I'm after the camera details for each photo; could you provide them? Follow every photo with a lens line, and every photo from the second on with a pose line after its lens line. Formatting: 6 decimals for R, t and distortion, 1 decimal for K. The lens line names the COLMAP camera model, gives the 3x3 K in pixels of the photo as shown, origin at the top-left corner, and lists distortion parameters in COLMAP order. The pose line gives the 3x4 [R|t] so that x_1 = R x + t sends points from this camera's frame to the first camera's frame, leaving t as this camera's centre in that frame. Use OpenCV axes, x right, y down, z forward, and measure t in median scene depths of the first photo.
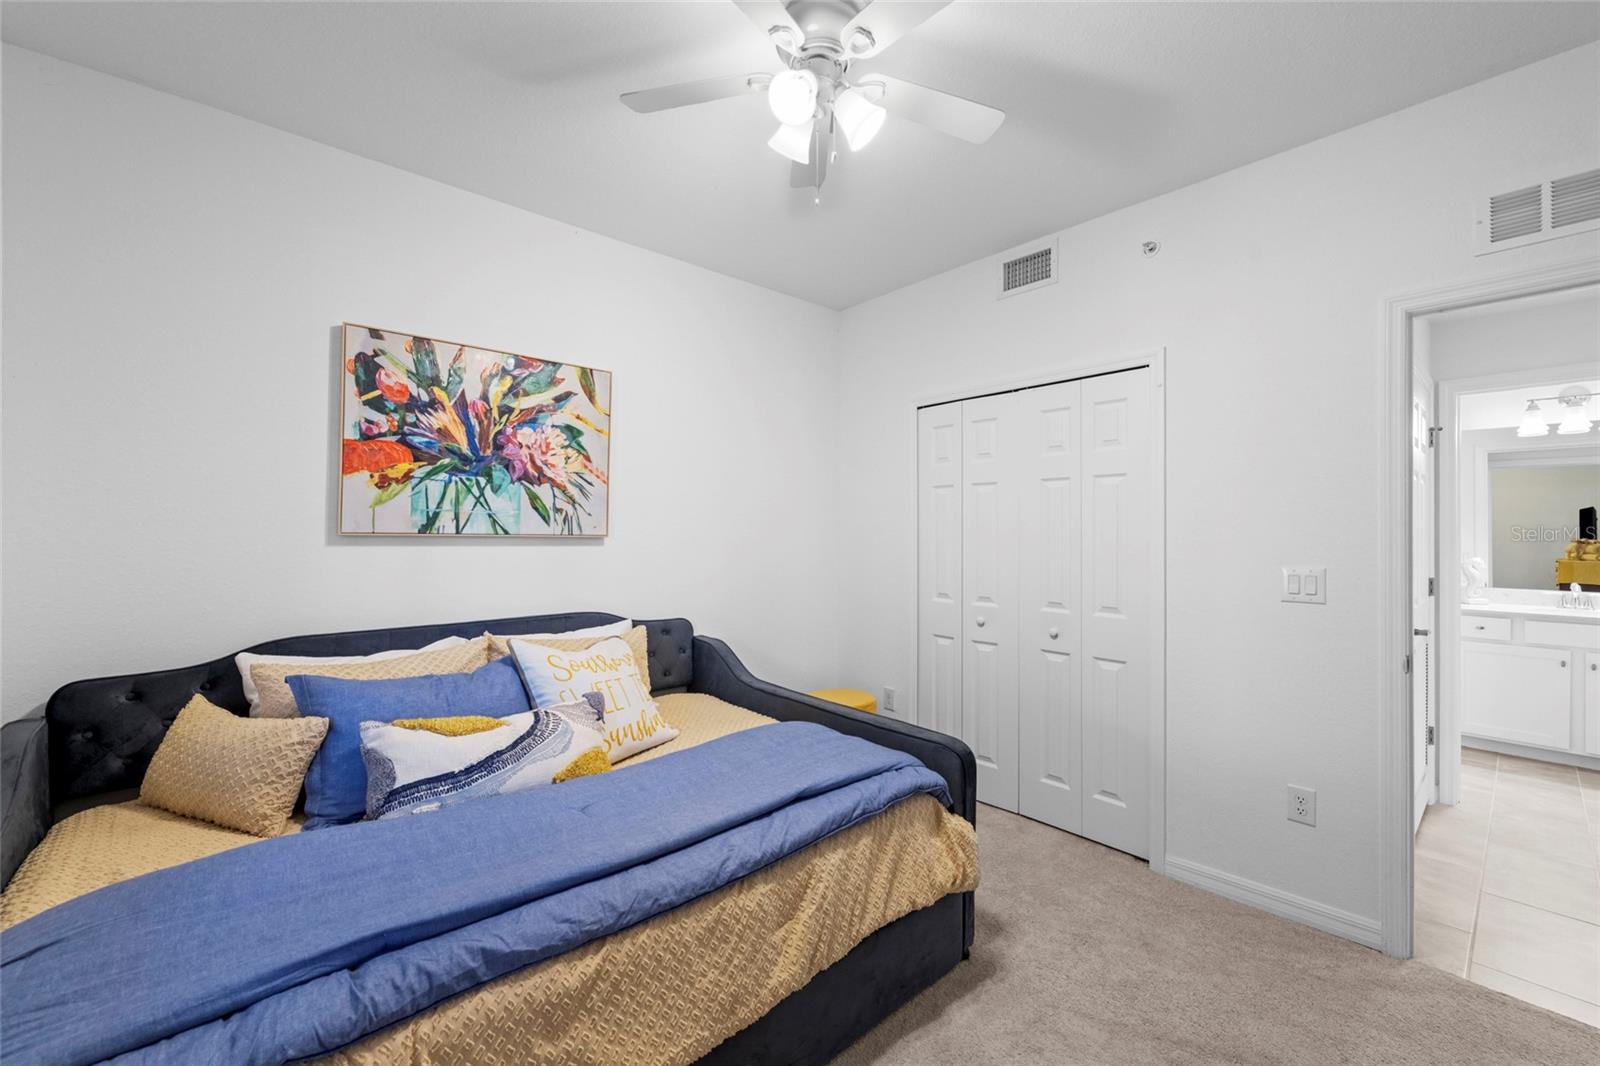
lens RADIAL K [[637.5, 0, 796.0], [0, 637.5, 533.6], [0, 0, 1]] dist [-0.000998, -0.000182]
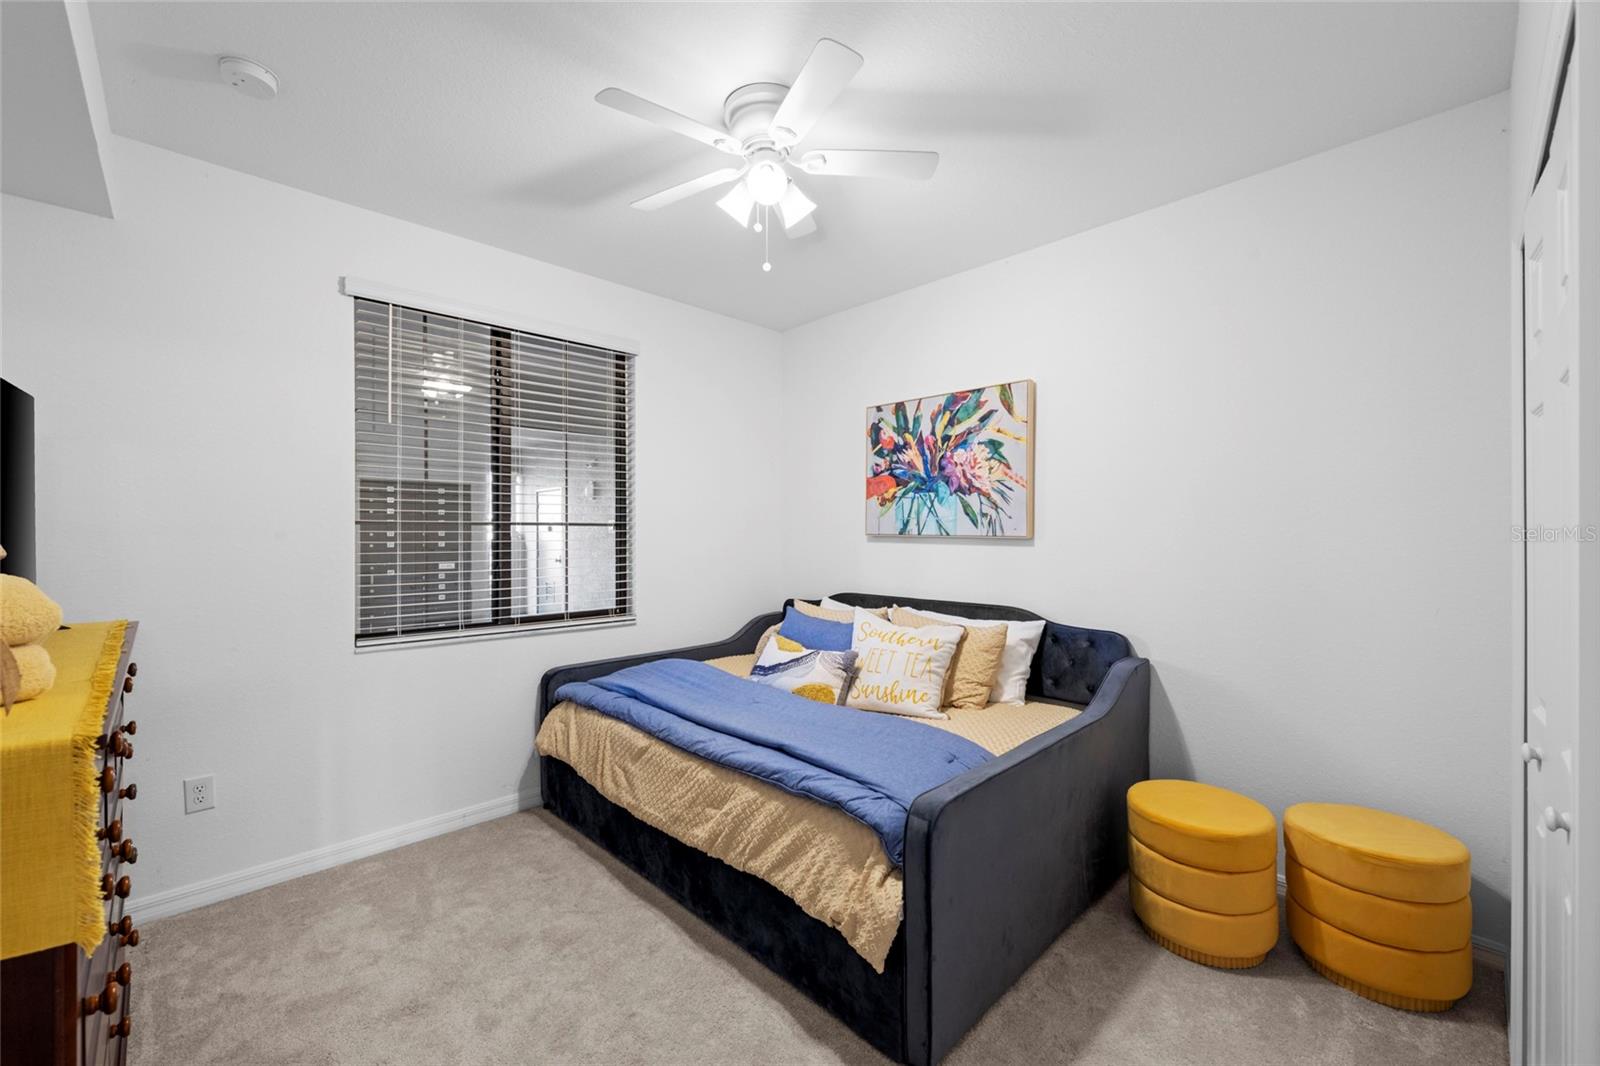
lens RADIAL K [[637.5, 0, 796.0], [0, 637.5, 533.6], [0, 0, 1]] dist [-0.000998, -0.000182]
pose [[0.051266, -0.001669, -0.998684, 0.810547], [-0.001846, 0.999997, -0.001766, 0.000289], [0.998683, 0.001934, 0.051263, 0.632299]]
